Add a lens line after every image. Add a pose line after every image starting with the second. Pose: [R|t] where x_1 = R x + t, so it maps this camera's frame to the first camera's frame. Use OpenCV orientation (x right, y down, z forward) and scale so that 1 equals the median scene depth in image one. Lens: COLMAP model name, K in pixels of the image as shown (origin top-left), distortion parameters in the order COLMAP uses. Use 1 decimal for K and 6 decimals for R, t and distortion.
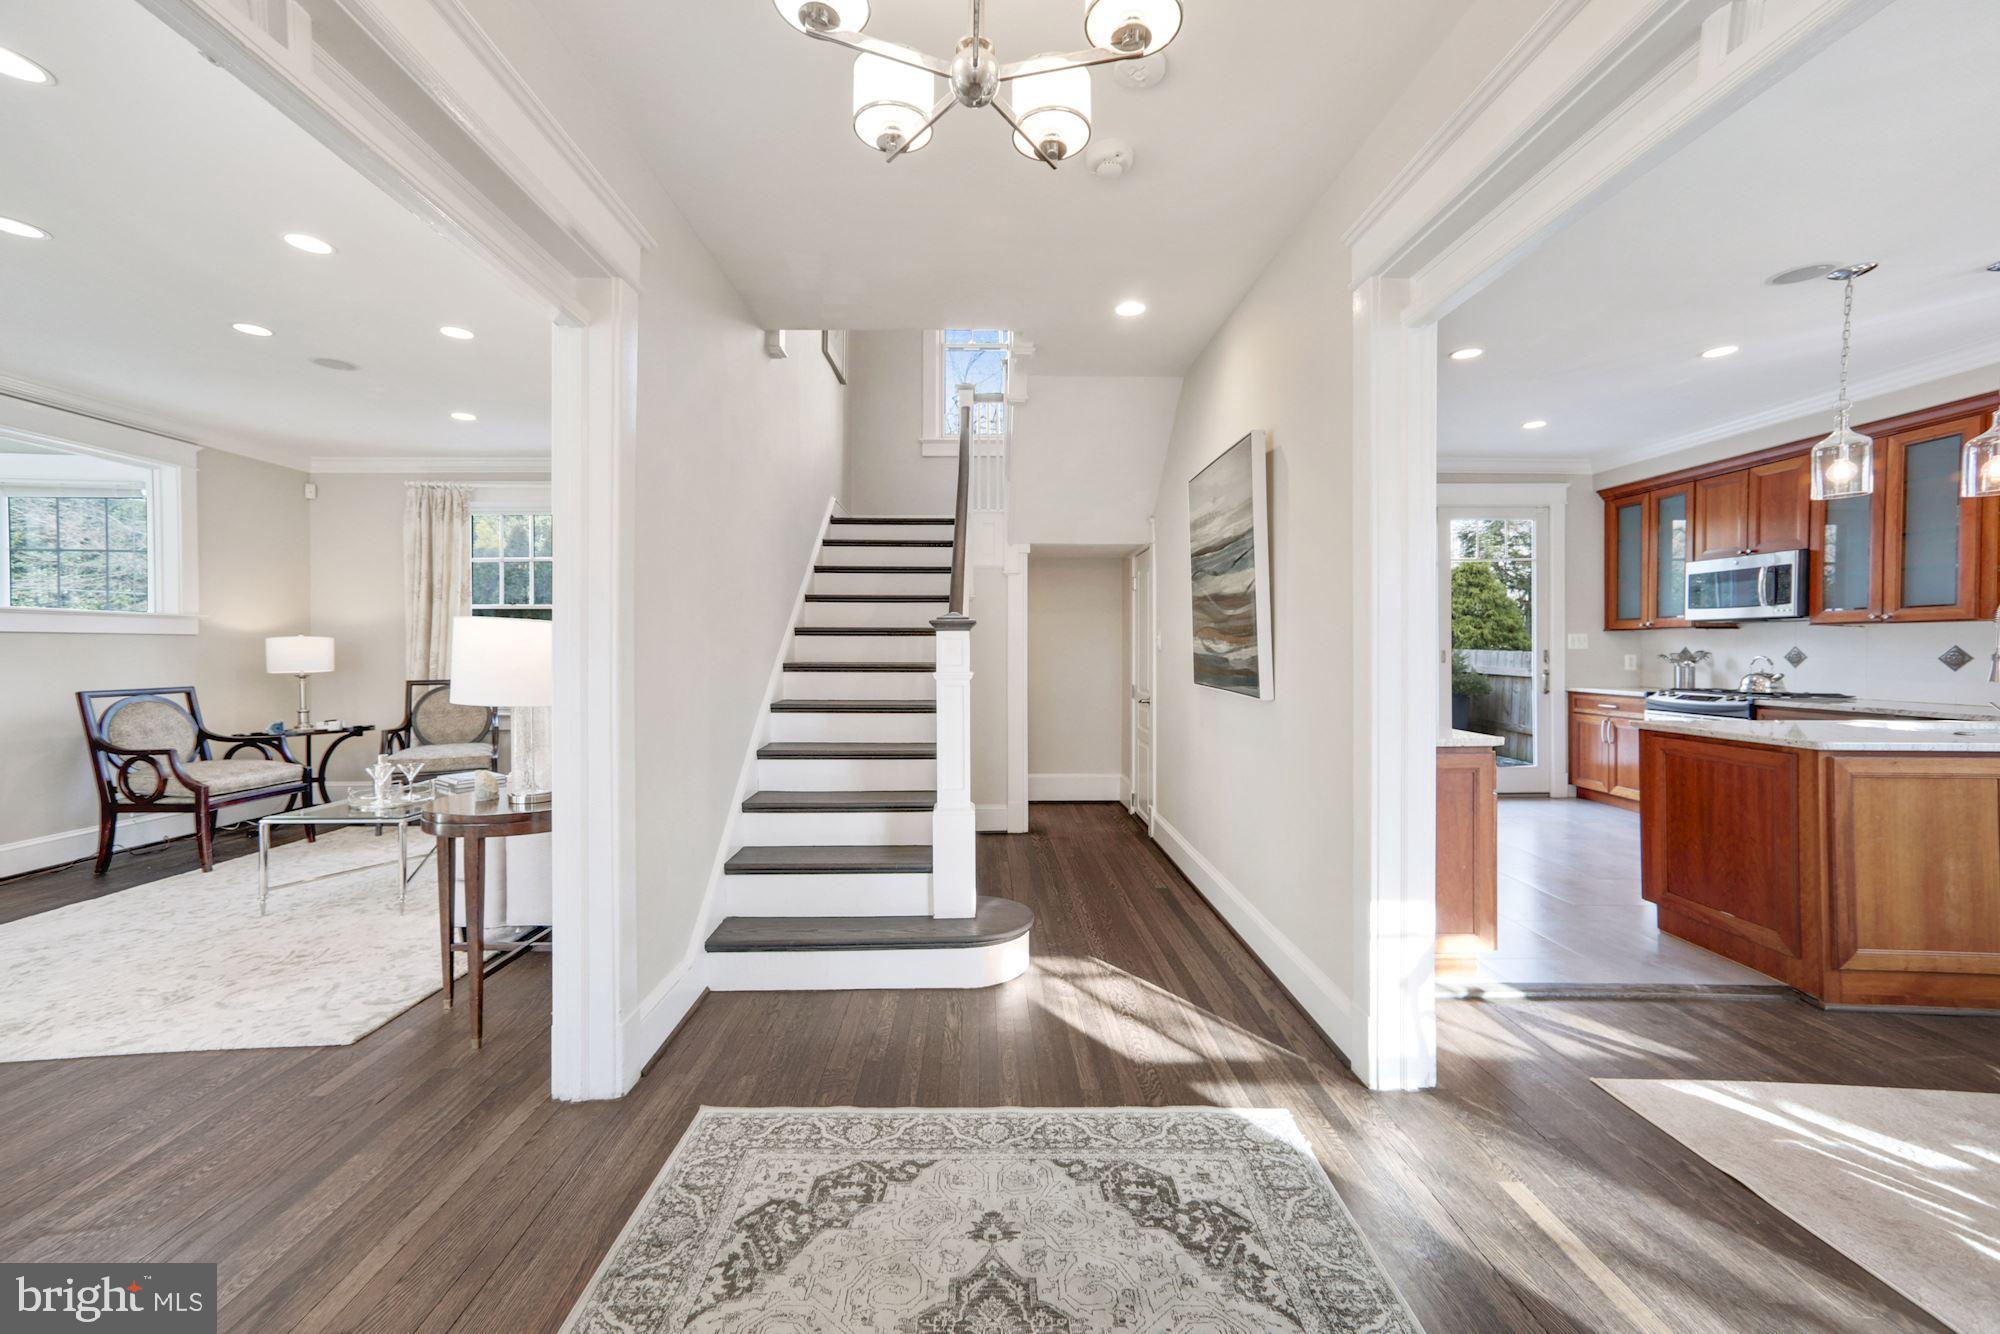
lens RADIAL K [[825.3, 0, 997.0], [0, 825.3, 648.7], [0, 0, 1]] dist [-0.024872, 0.033244]
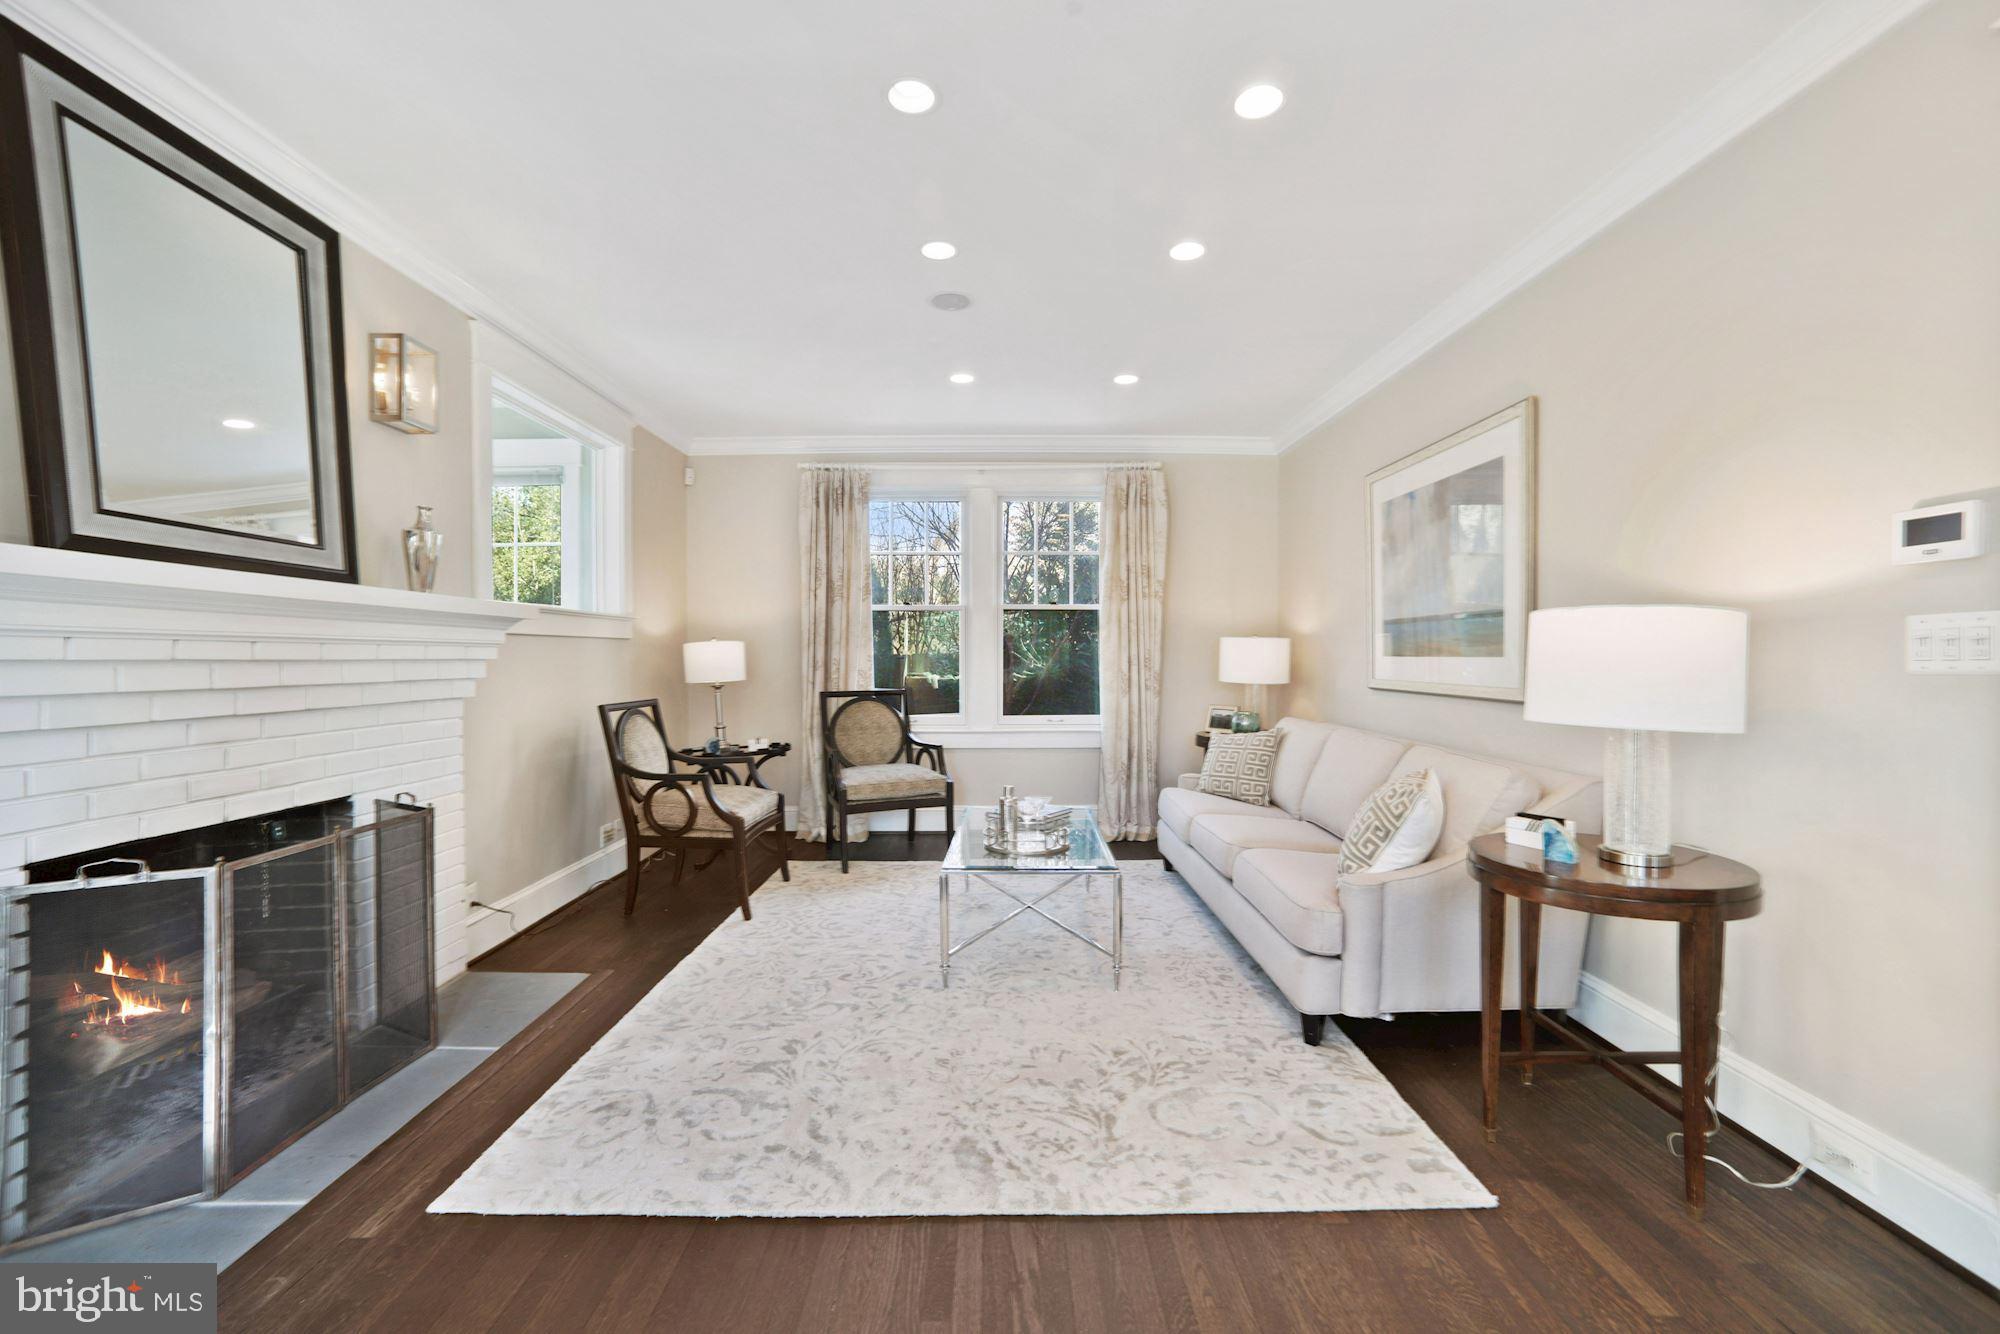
lens RADIAL K [[829.6, 0, 1044.6], [0, 829.6, 664.7], [0, 0, 1]] dist [-0.059560, 0.038645]
pose [[0.999995, -0.001618, 0.002872, -0.572110], [0.001589, 0.999948, 0.010077, 0.002865], [-0.002888, -0.010072, 0.999945, 0.152835]]
